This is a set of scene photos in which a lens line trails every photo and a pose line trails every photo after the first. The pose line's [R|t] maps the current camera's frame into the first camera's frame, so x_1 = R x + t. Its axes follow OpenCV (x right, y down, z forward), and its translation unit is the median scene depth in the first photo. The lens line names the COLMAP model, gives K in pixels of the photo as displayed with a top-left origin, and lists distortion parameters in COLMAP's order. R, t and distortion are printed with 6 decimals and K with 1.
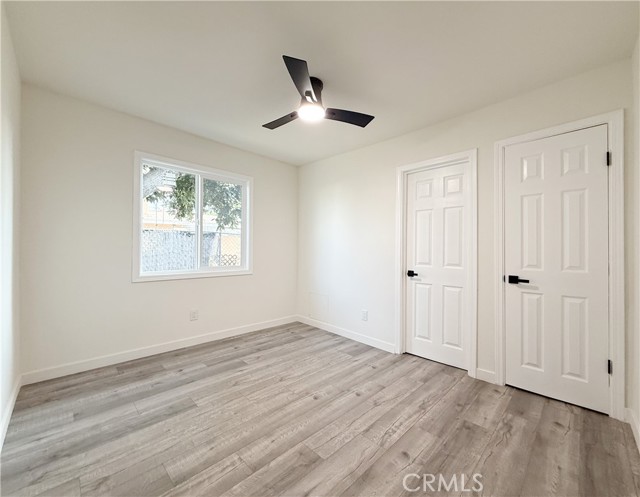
lens RADIAL K [[282.2, 0, 320.0], [0, 282.2, 248.5], [0, 0, 1]] dist [0.000155, 0.000163]
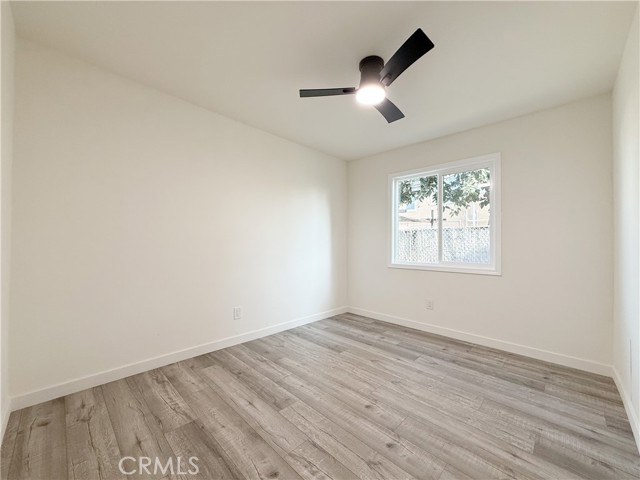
lens RADIAL K [[258.0, 0, 314.9], [0, 258.0, 241.1], [0, 0, 1]] dist [-0.000774, 0.000758]
pose [[-0.033403, -0.019432, -0.999253, 0.690924], [-0.003972, 0.999806, -0.019310, 0.014864], [0.999434, 0.003324, -0.033474, 0.717700]]
